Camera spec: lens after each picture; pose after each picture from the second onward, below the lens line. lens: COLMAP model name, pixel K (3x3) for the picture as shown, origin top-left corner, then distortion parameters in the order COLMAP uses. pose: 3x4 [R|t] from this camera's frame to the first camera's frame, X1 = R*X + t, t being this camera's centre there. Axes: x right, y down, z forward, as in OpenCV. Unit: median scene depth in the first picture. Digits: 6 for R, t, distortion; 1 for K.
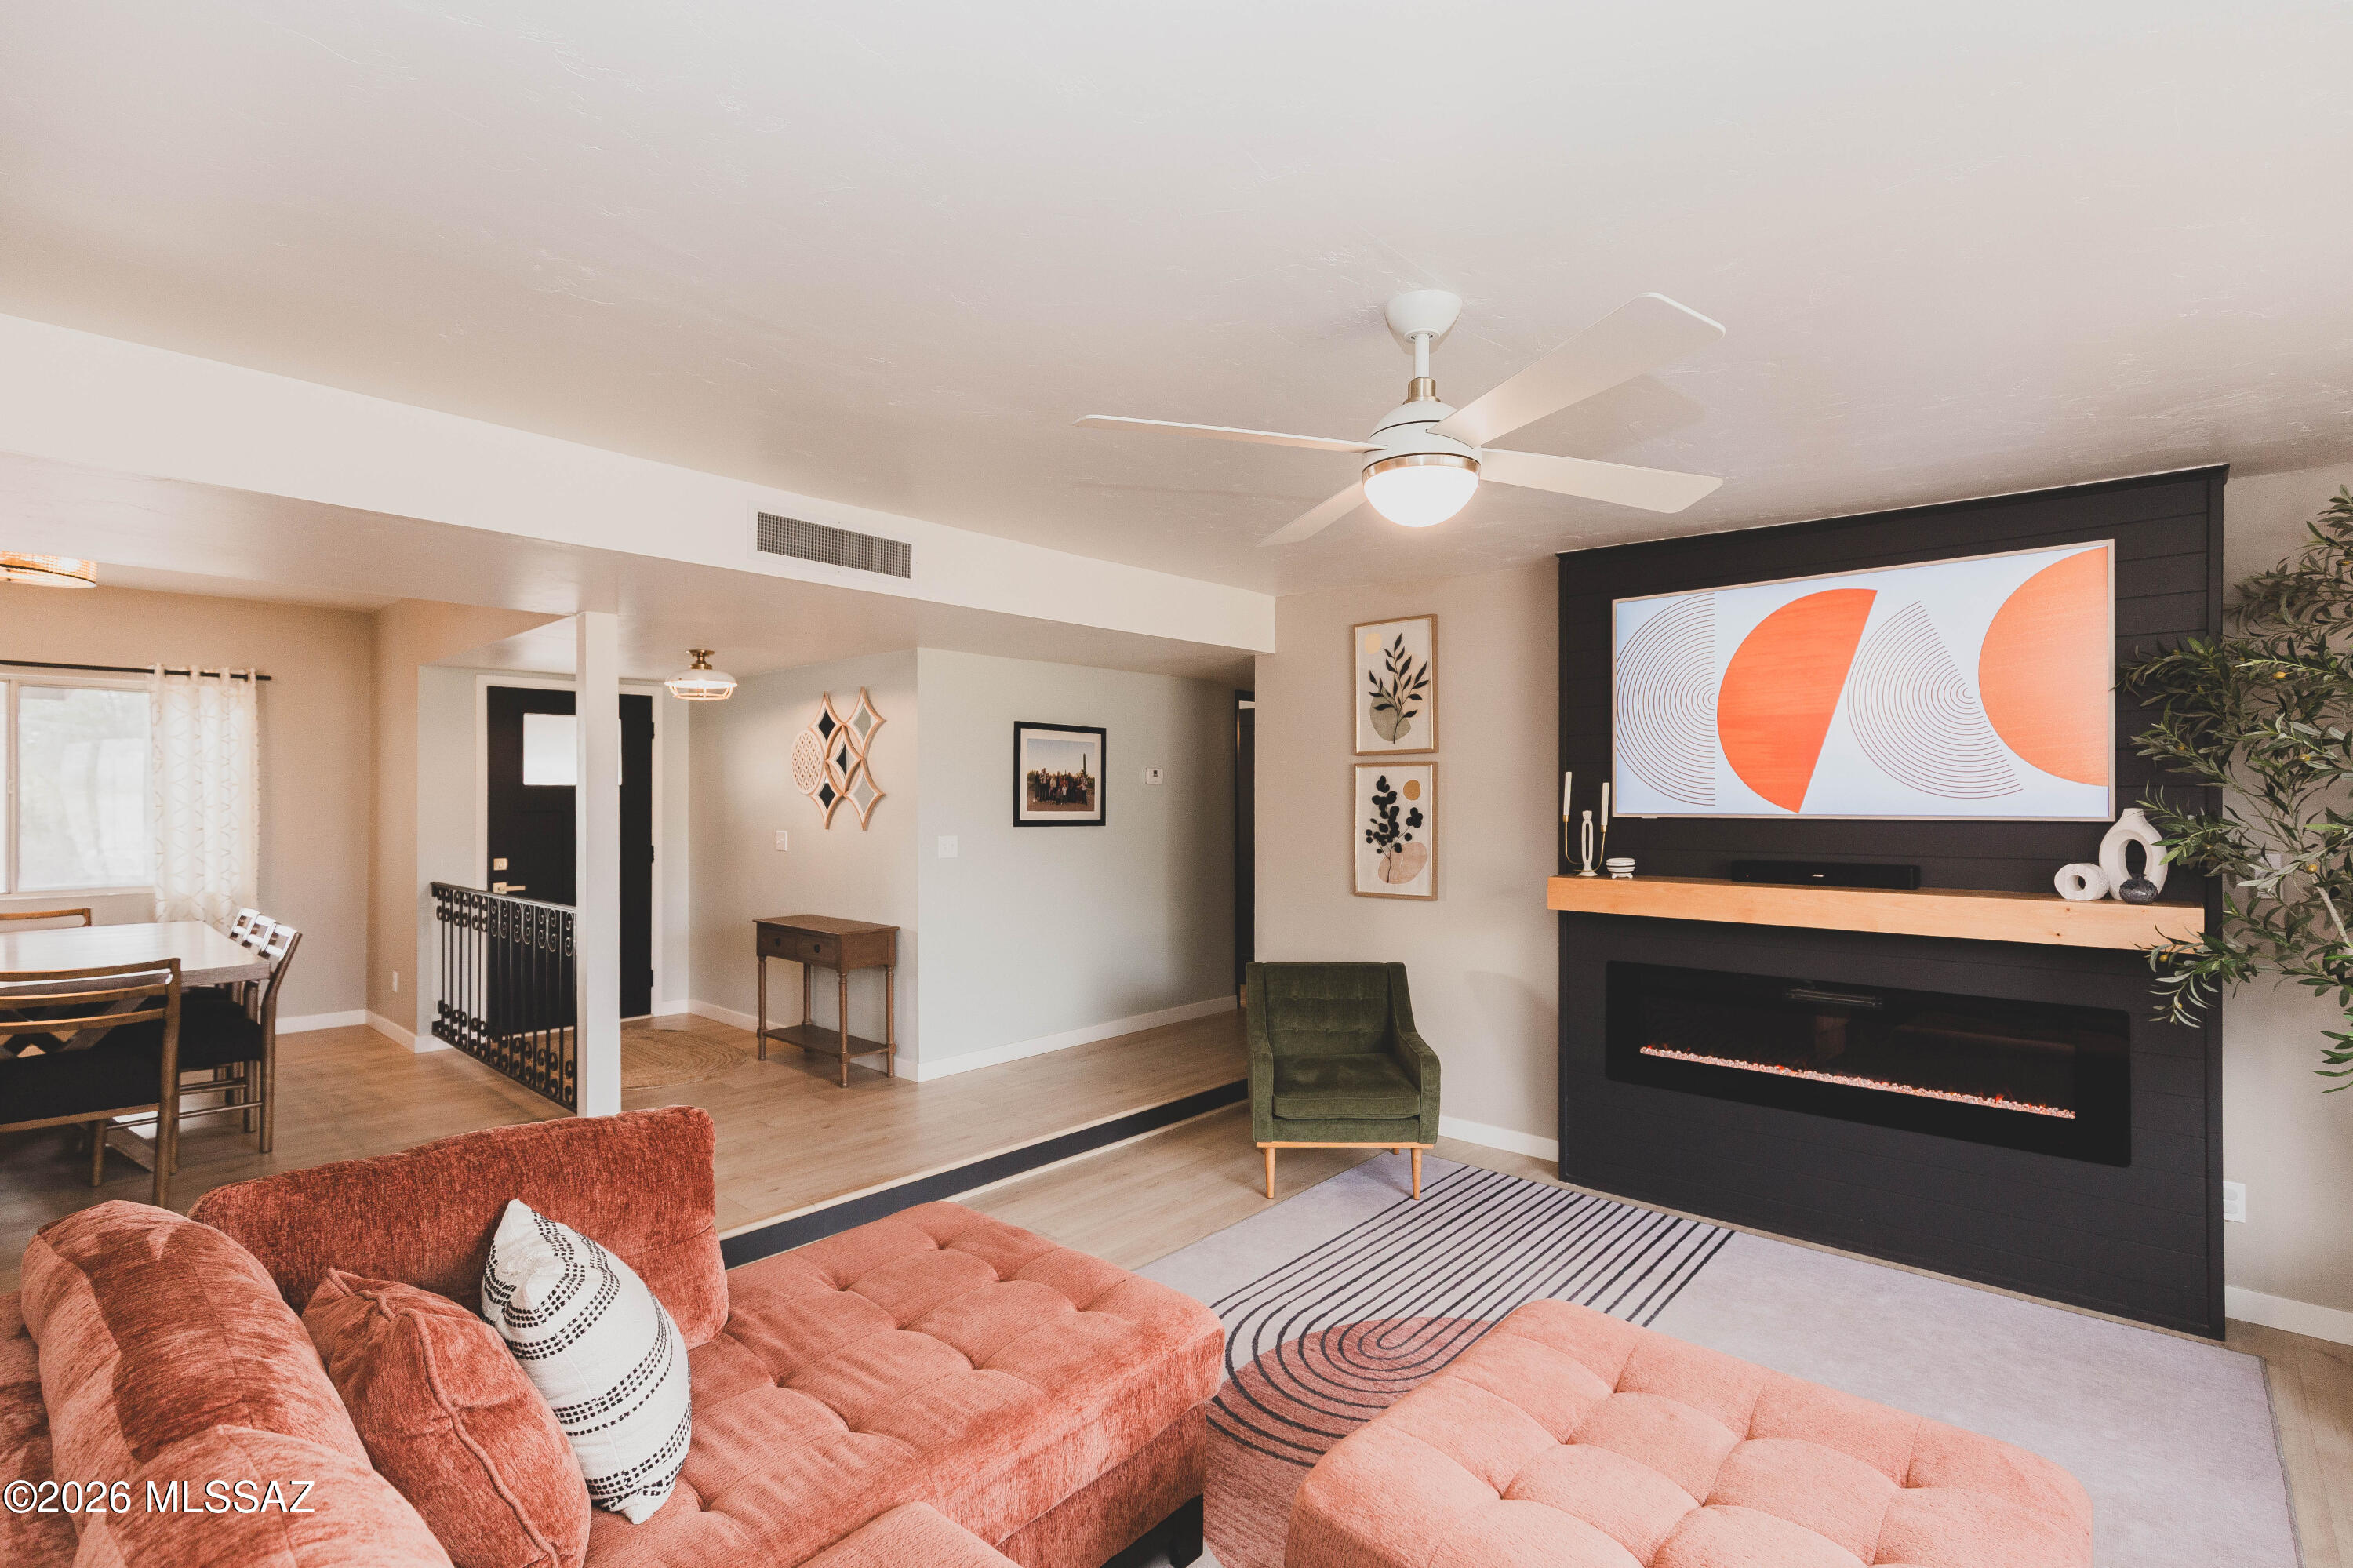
lens RADIAL K [[1064.2, 0, 1176.5], [0, 1064.2, 784.0], [0, 0, 1]] dist [-0.000015, -0.000184]
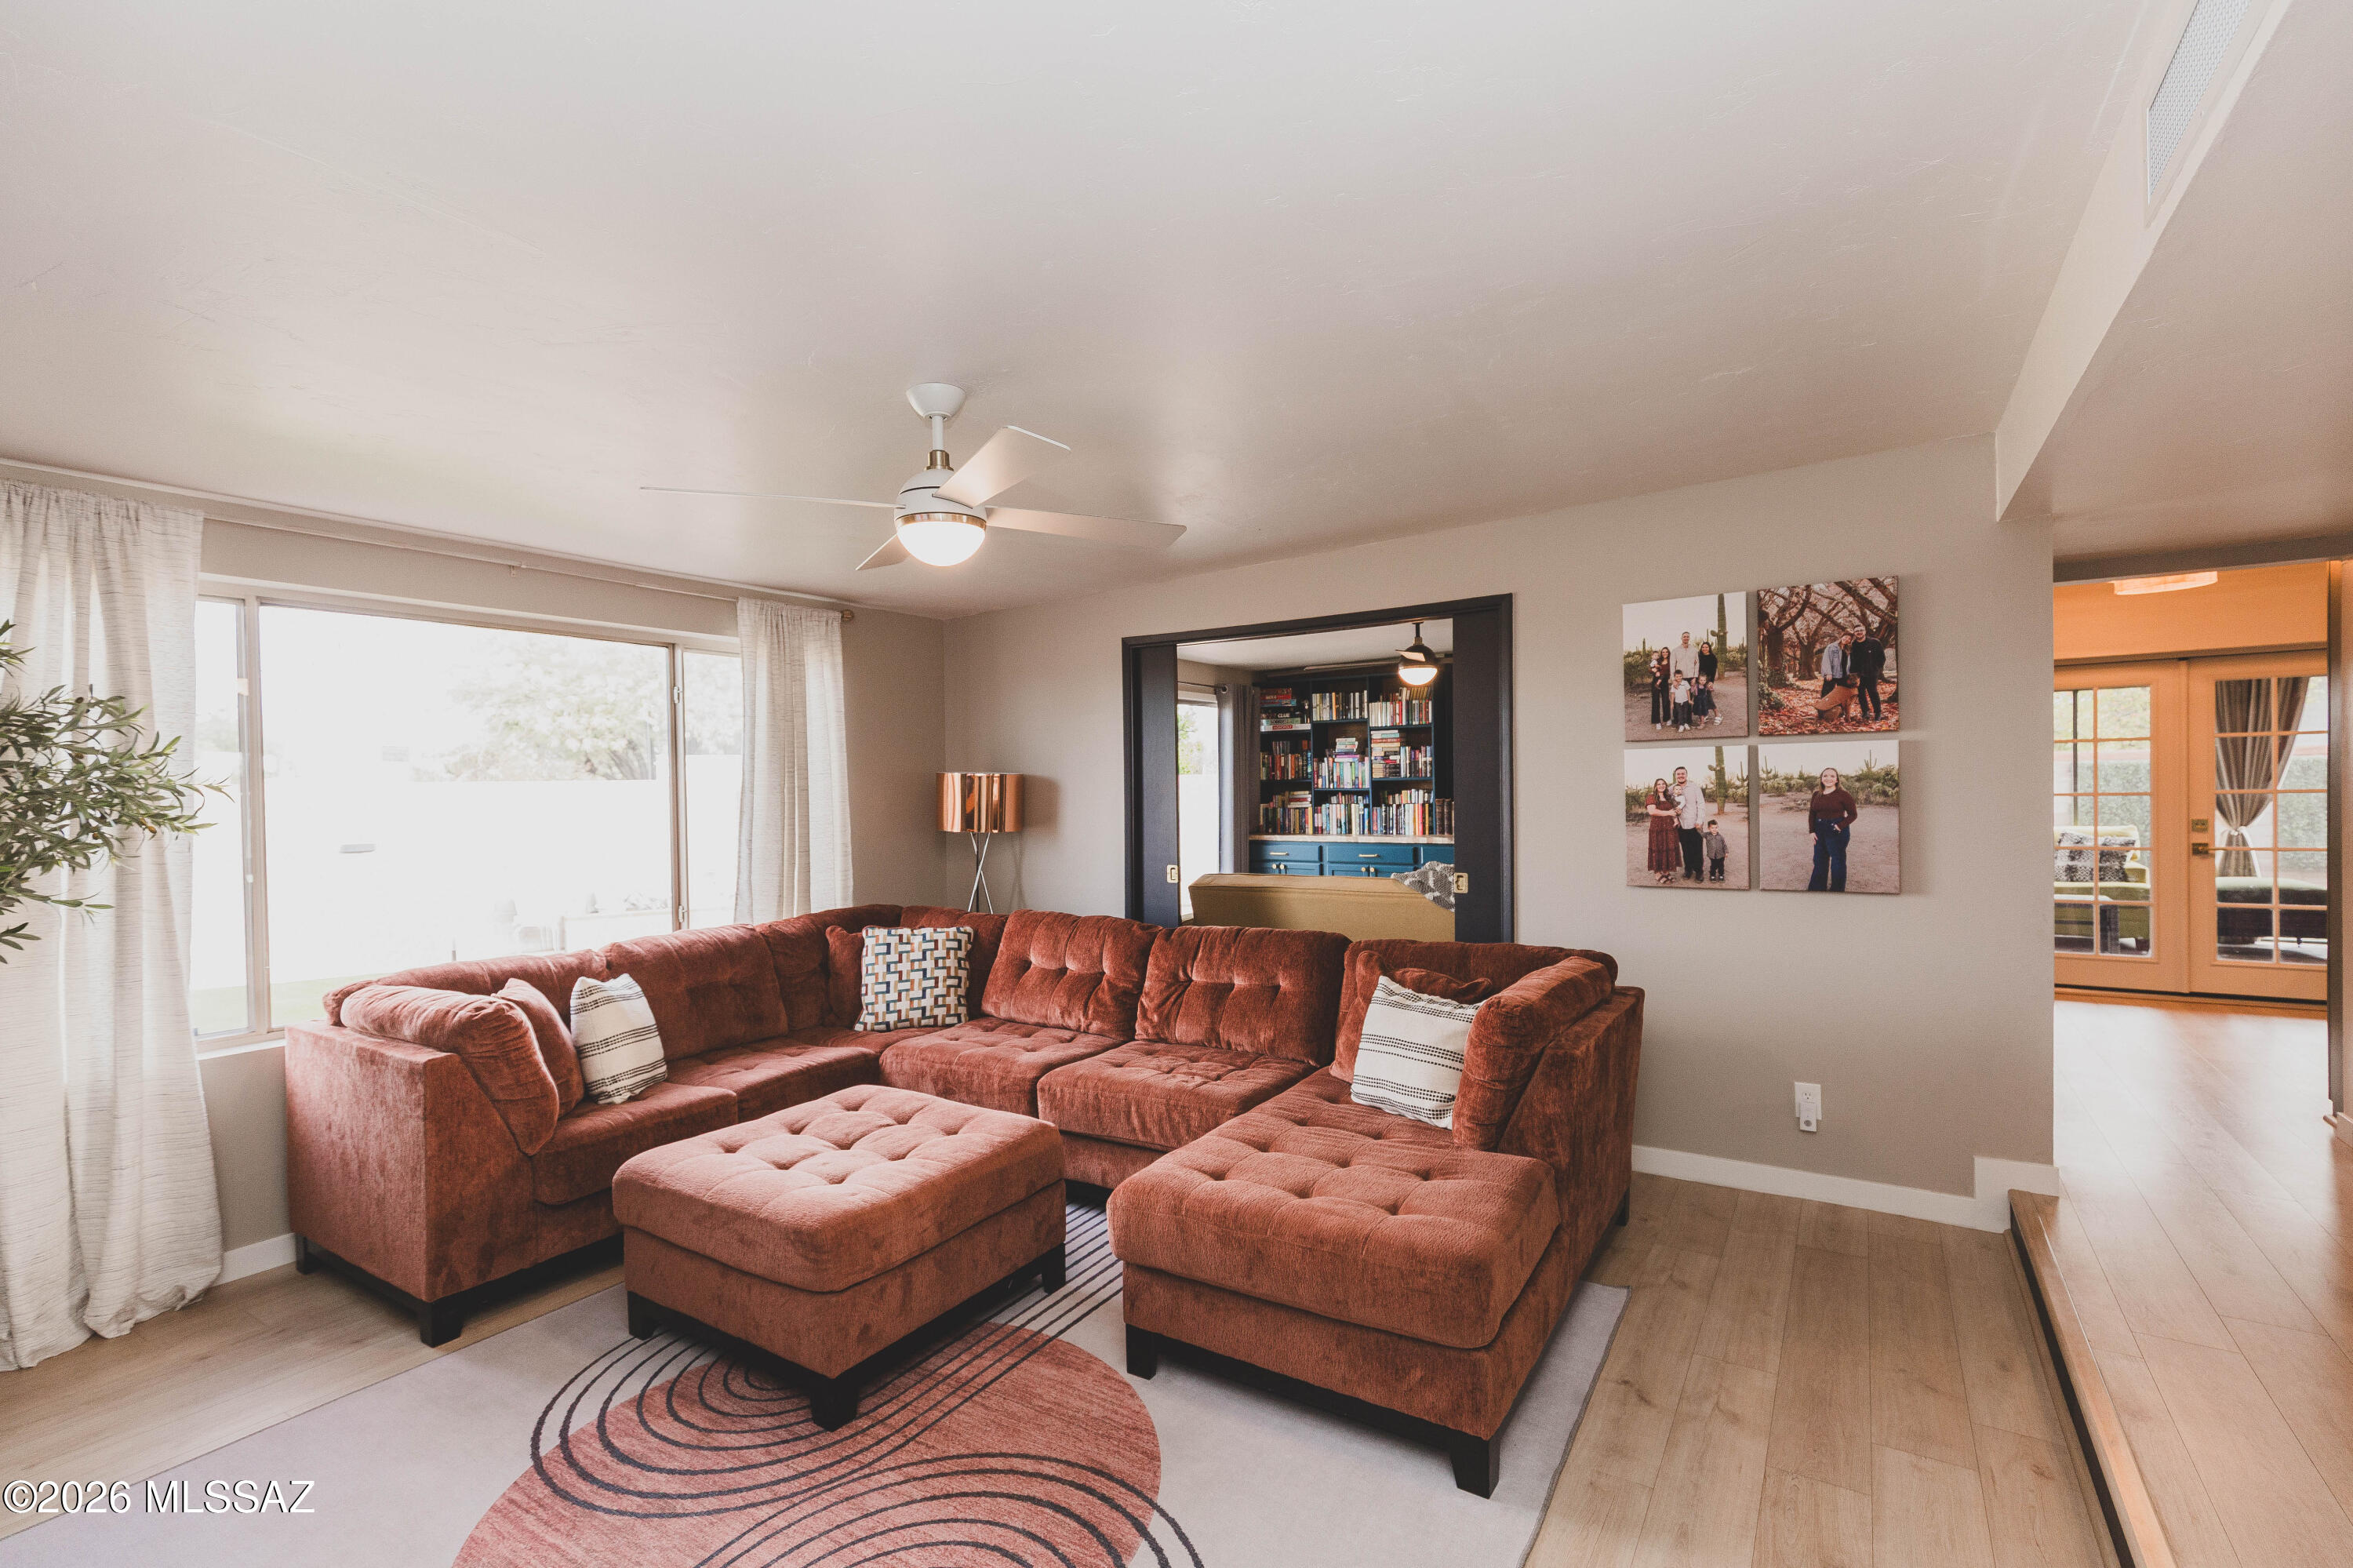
lens RADIAL K [[1091.1, 0, 1149.4], [0, 1091.1, 808.8], [0, 0, 1]] dist [0.000735, 0.000012]
pose [[-0.989661, 0.023795, -0.141436, 0.070197], [0.022916, 0.999707, 0.007839, 0.020234], [0.141581, 0.004517, -0.989916, 0.959025]]
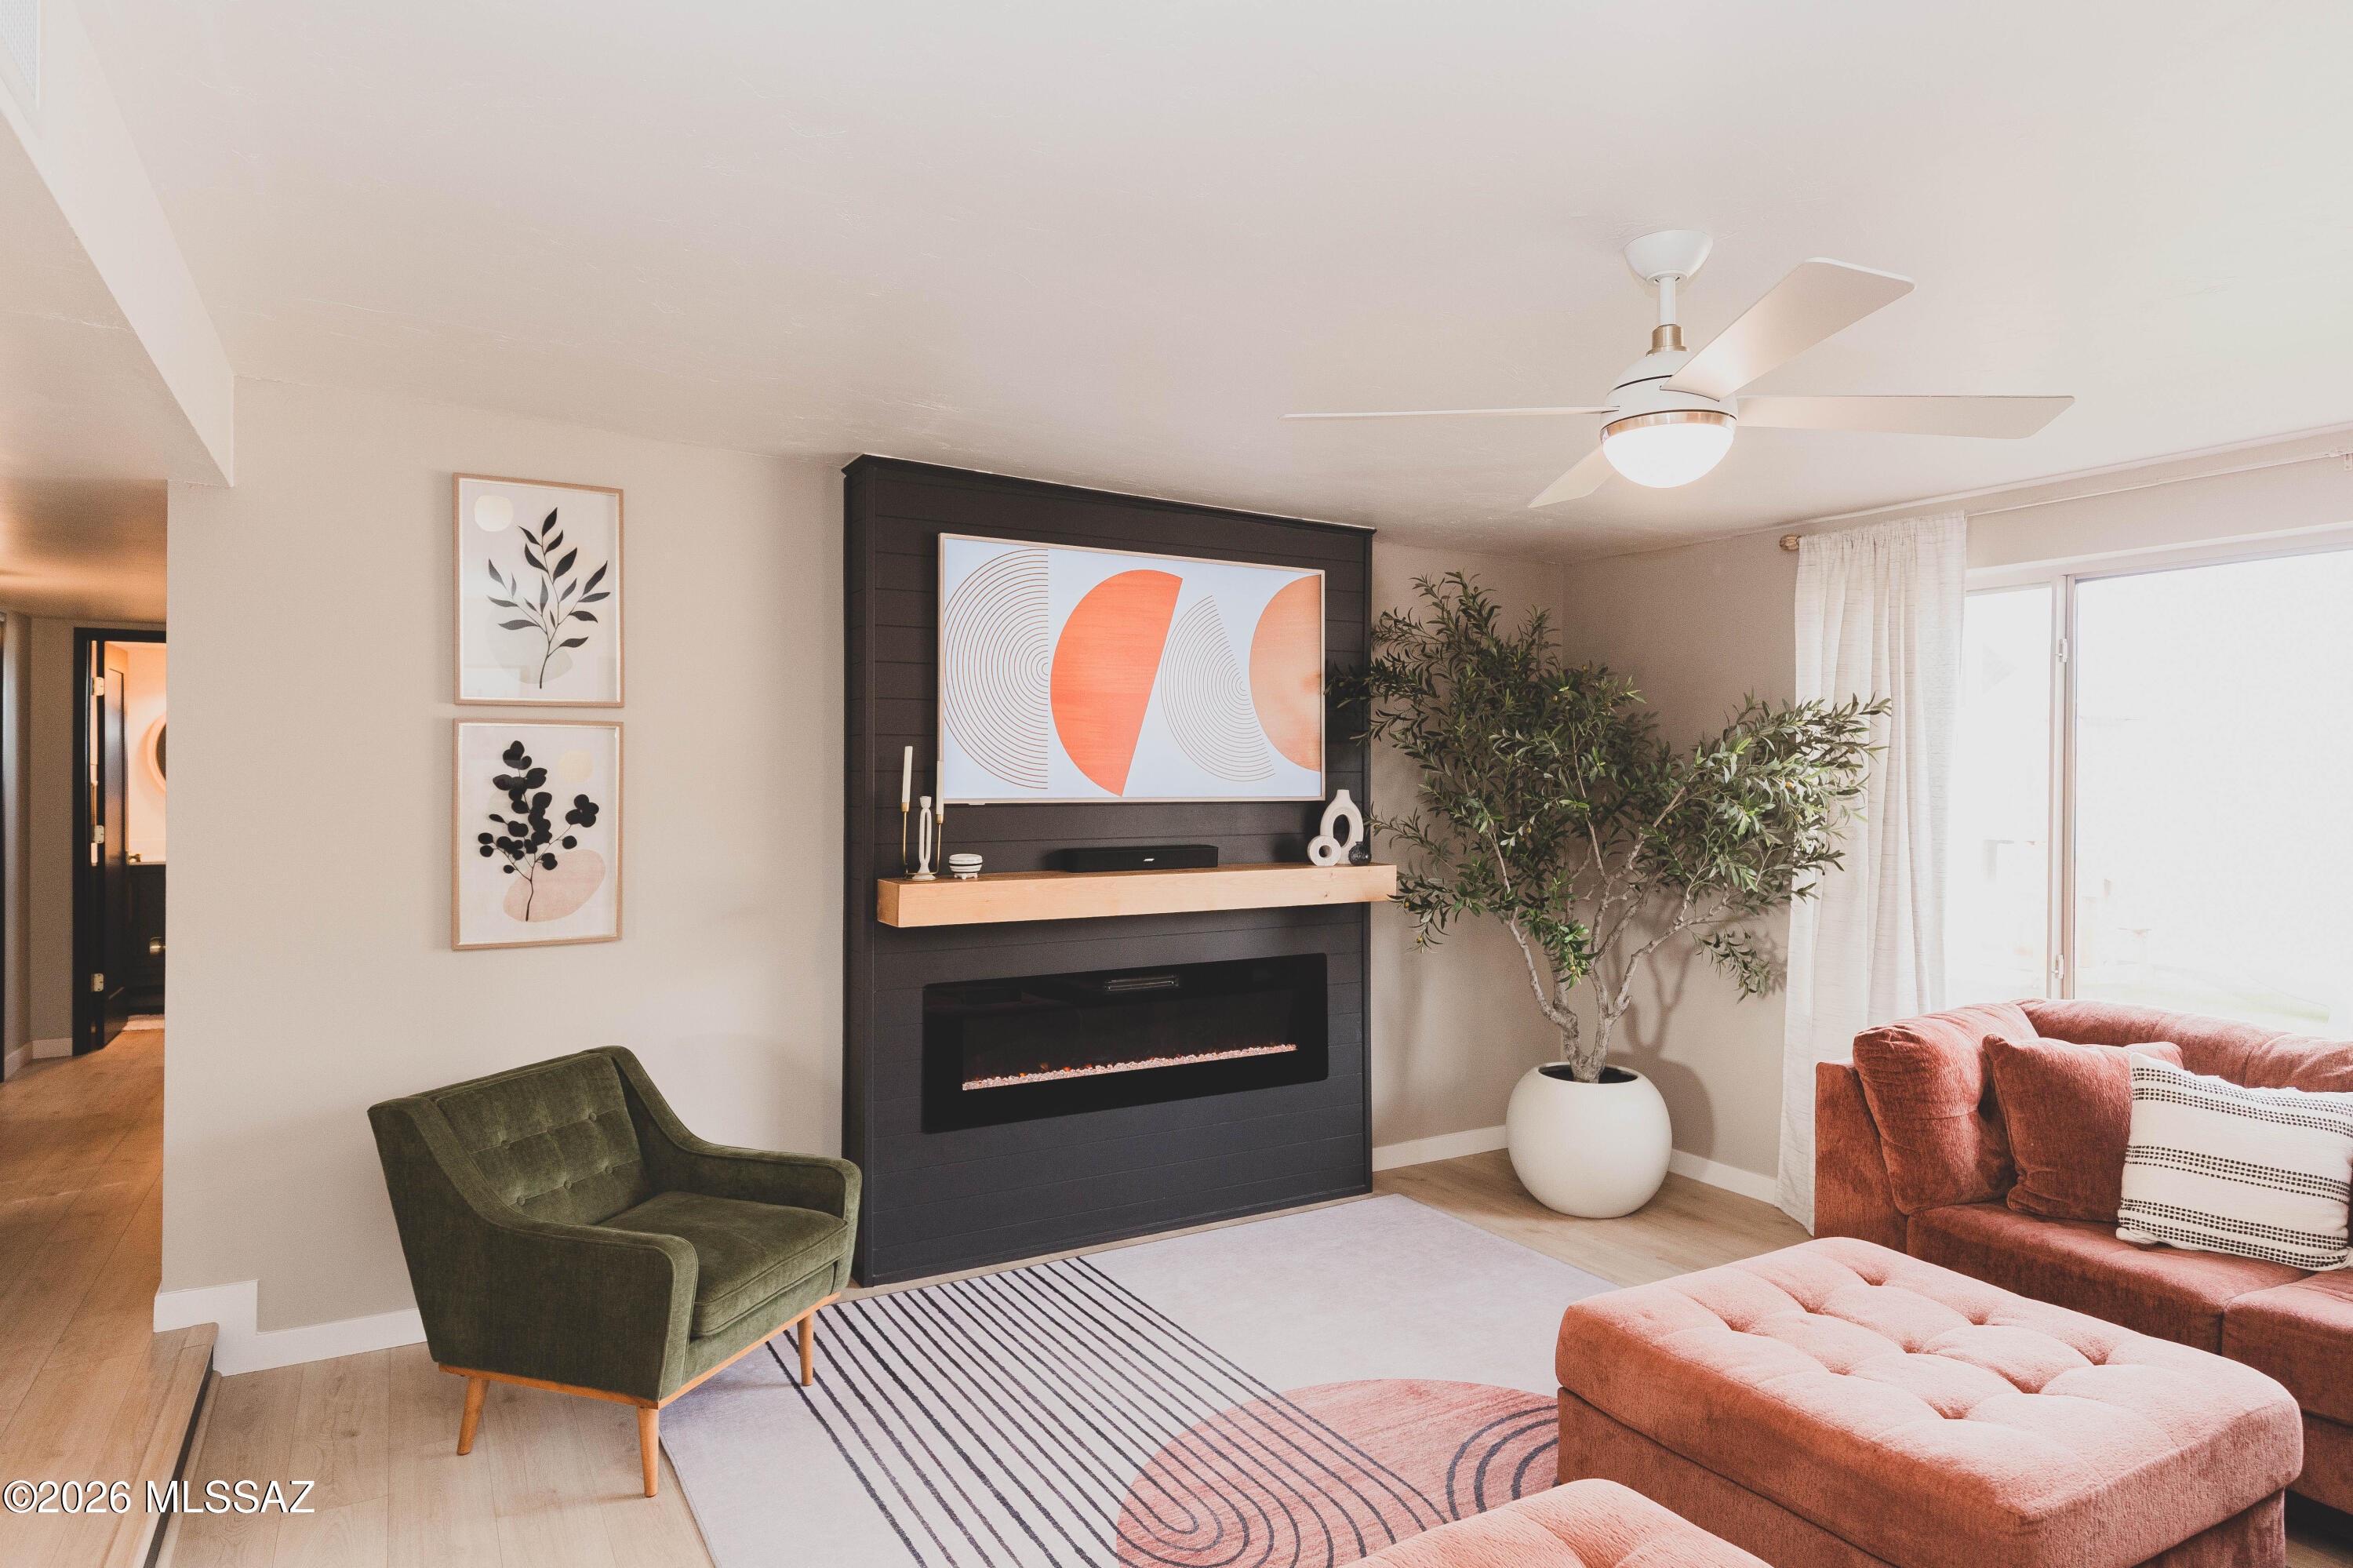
lens RADIAL K [[1328.6, 0, 1176.5], [0, 1328.6, 784.0], [0, 0, 1]] dist [-0.002391, -0.001021]
pose [[0.325162, -0.001001, 0.945658, -0.394783], [-0.016617, 0.999839, 0.006772, 0.005095], [-0.945512, -0.017916, 0.325093, 0.423101]]
